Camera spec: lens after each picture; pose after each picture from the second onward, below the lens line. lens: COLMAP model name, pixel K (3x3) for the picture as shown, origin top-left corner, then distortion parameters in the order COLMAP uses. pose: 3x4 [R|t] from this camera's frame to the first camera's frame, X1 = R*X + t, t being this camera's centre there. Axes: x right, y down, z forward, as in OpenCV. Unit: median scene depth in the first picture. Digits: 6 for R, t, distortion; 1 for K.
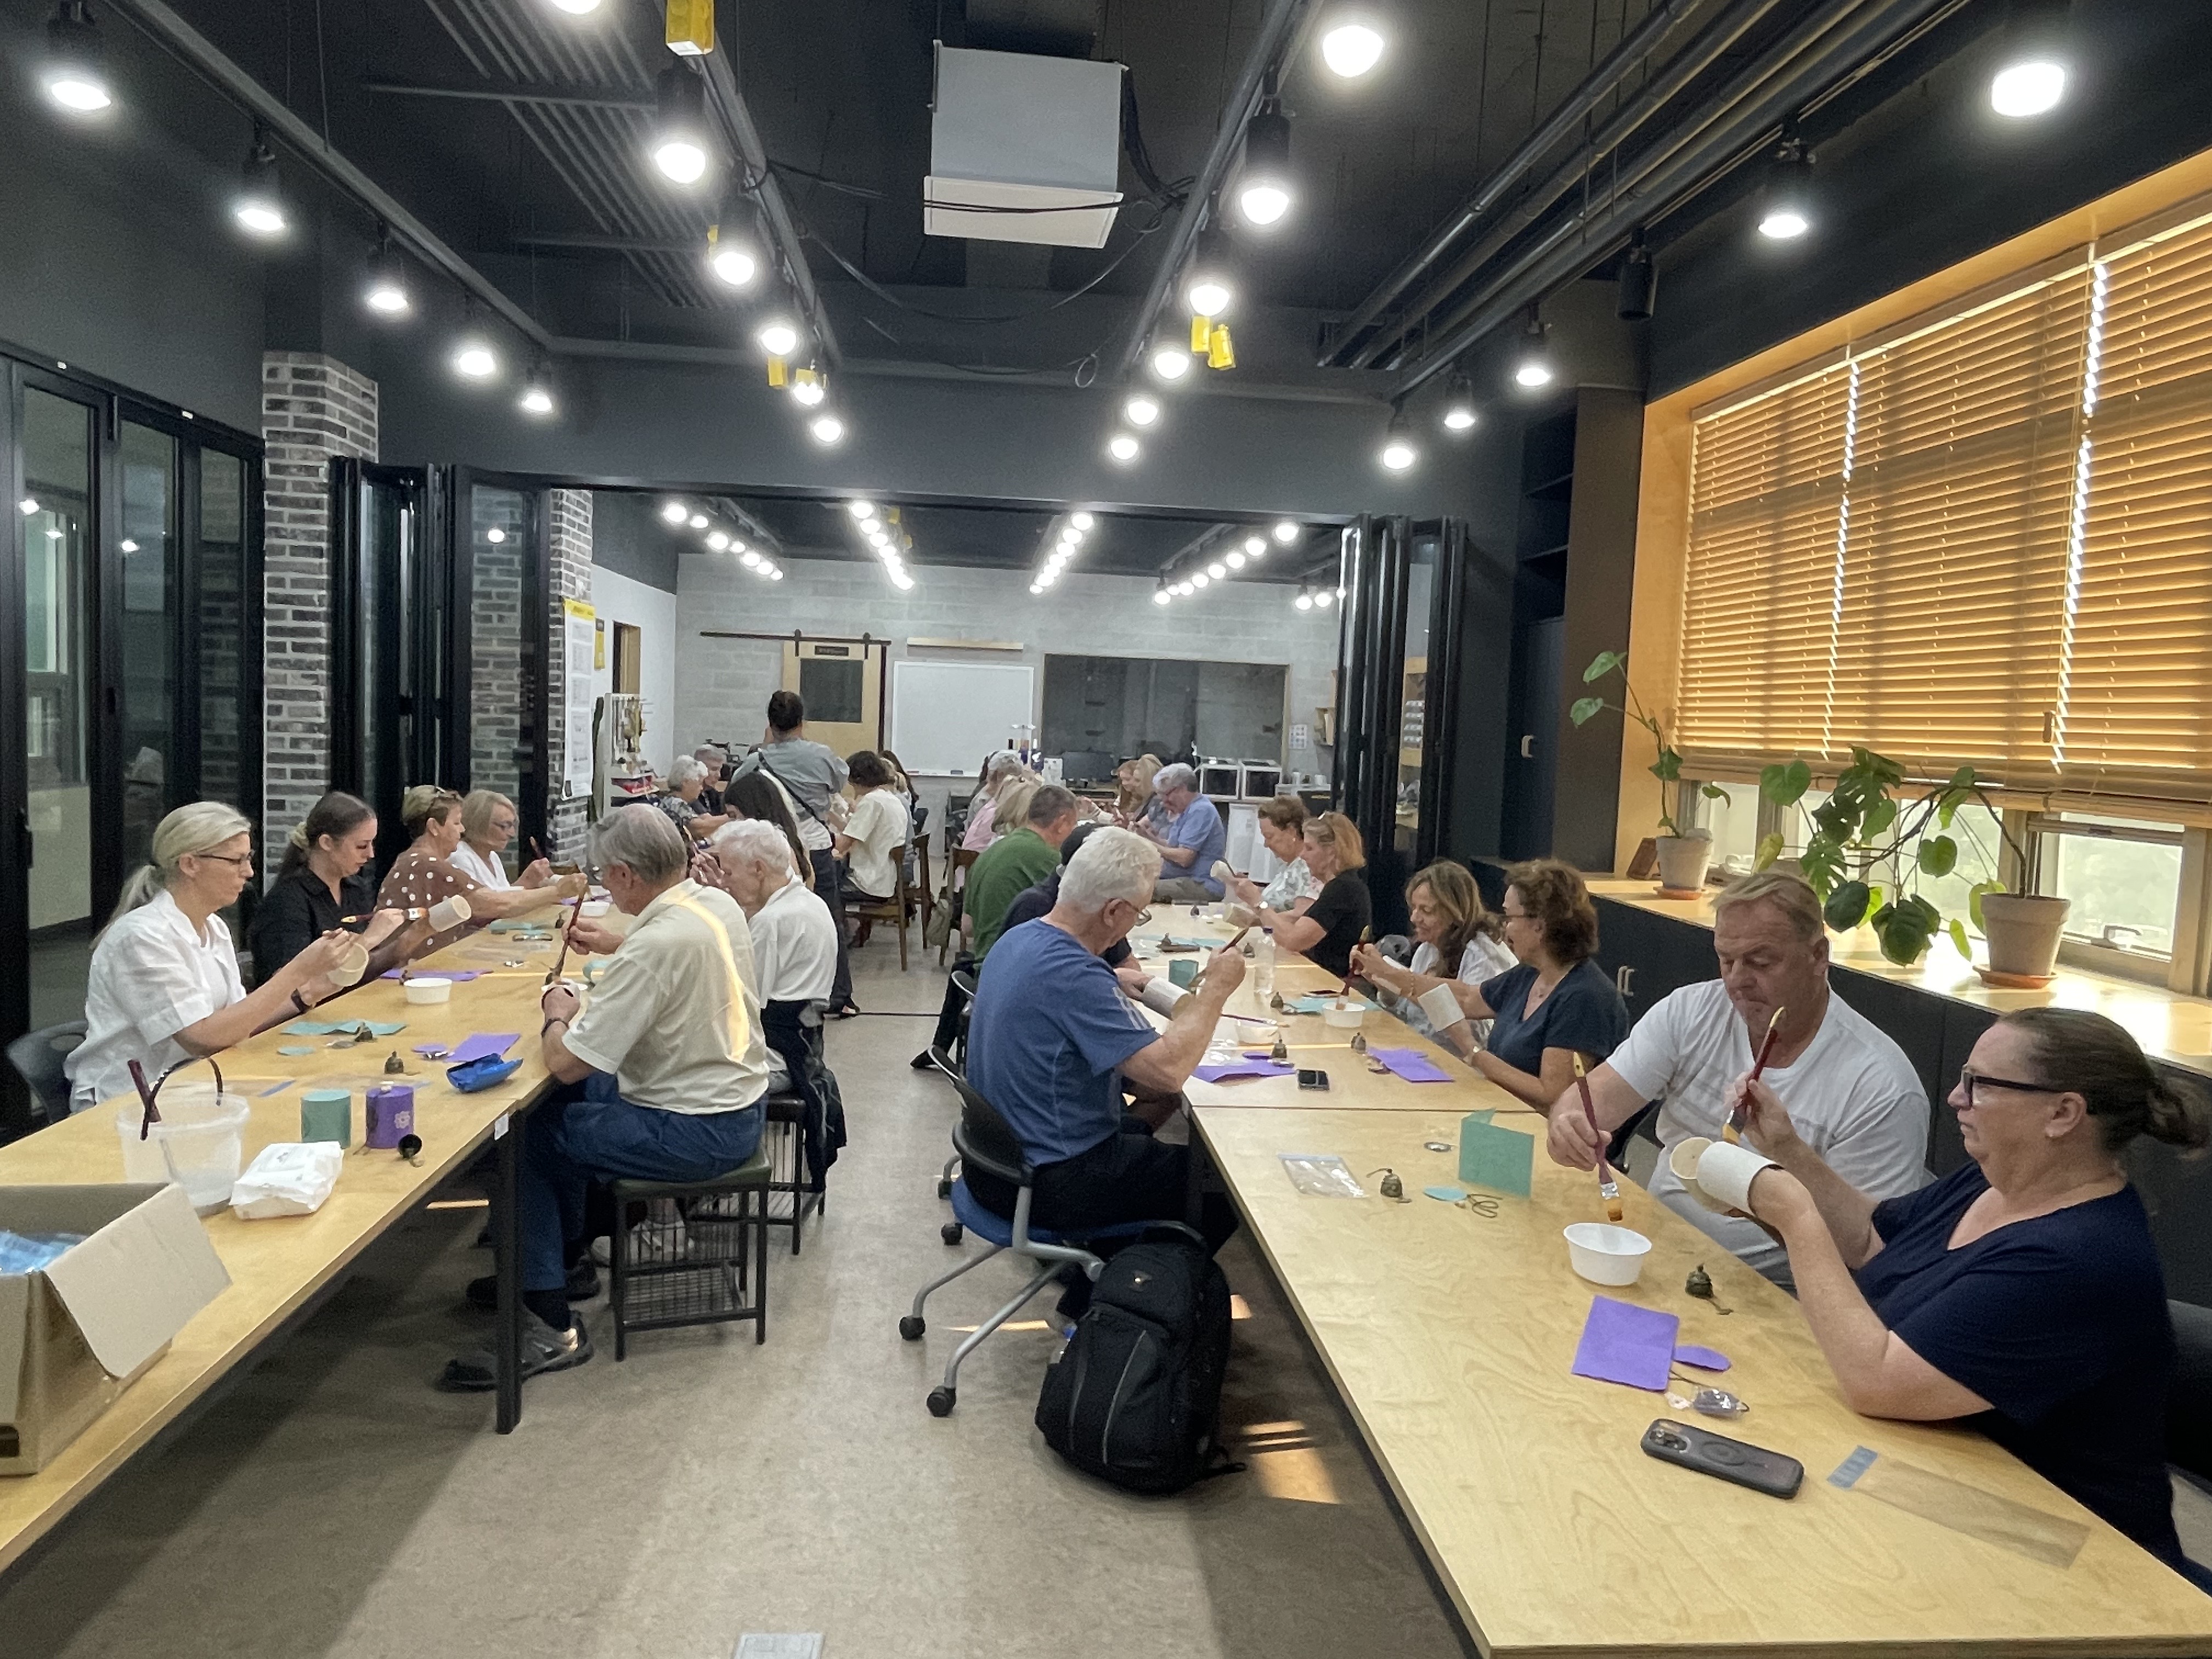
lens RADIAL K [[1359.8, 0, 1107.9], [0, 1359.8, 817.8], [0, 0, 1]] dist [-0.008247, 0.004641]
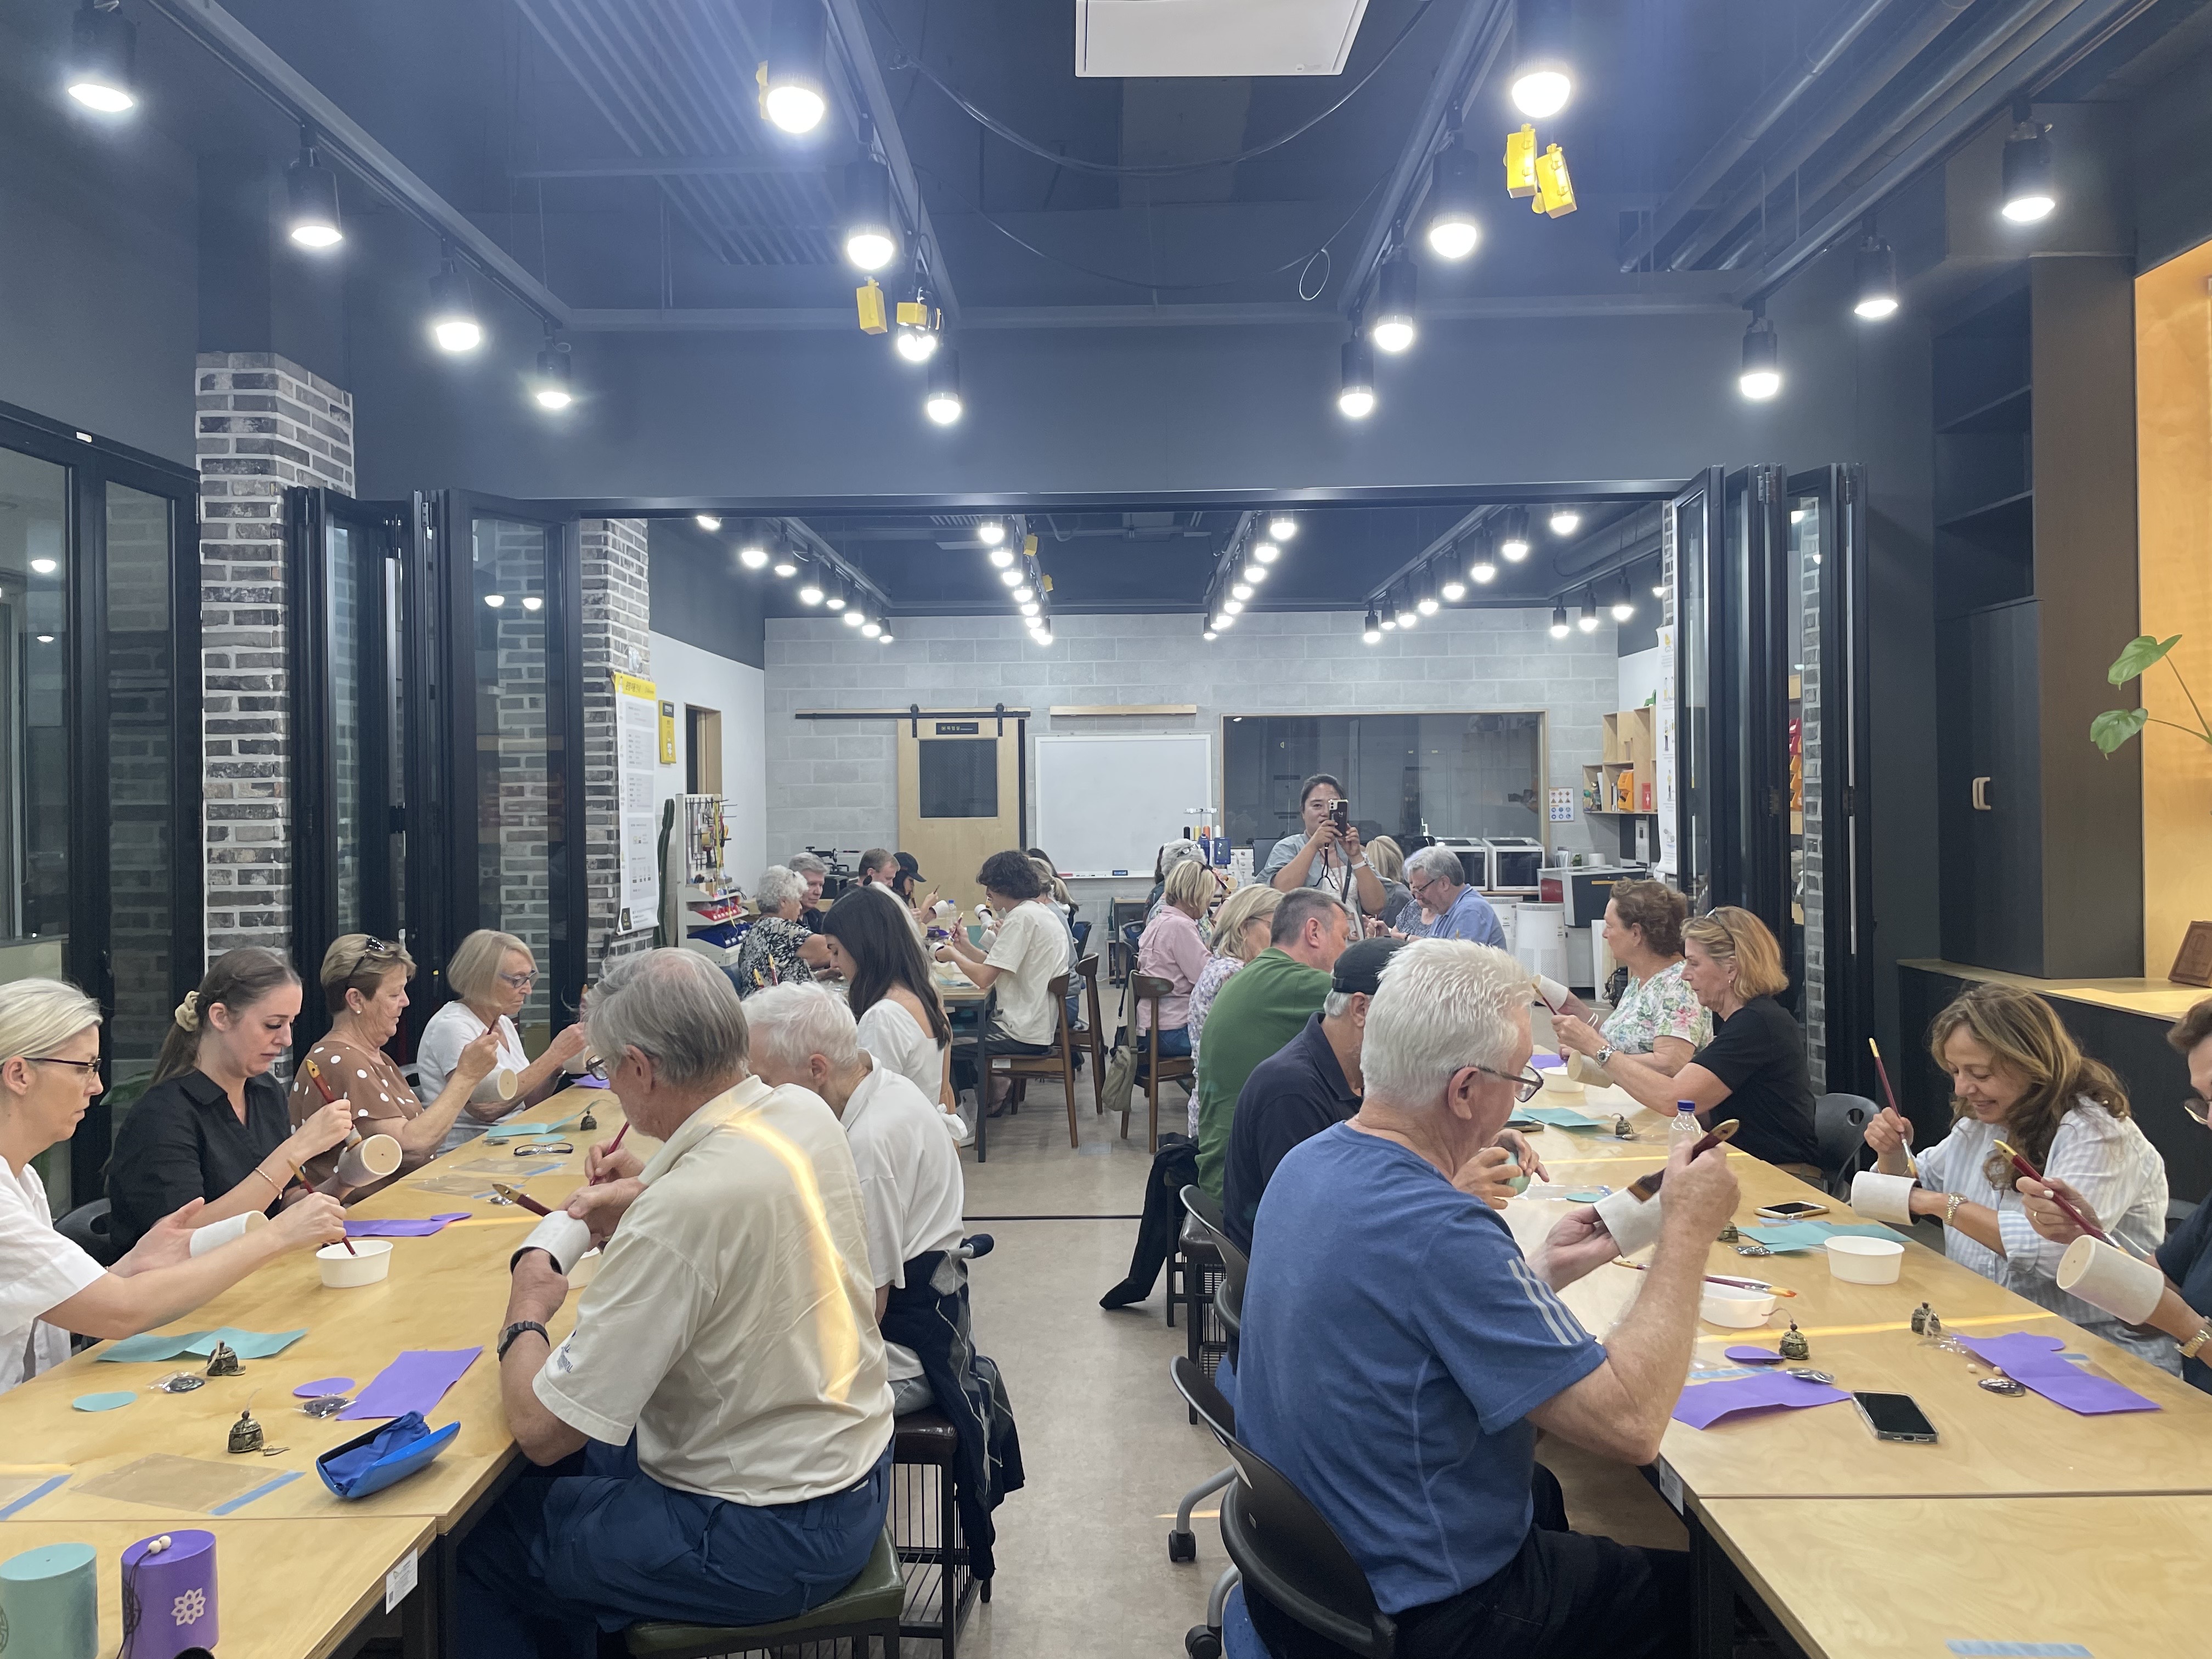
lens RADIAL K [[1673.9, 0, 1112.8], [0, 1673.9, 824.5], [0, 0, 1]] dist [0.061790, -0.076984]
pose [[0.992735, -0.052105, -0.108450, -0.033790], [0.045558, 0.997036, -0.062001, -0.005591], [0.111359, 0.056610, 0.992167, 0.144622]]
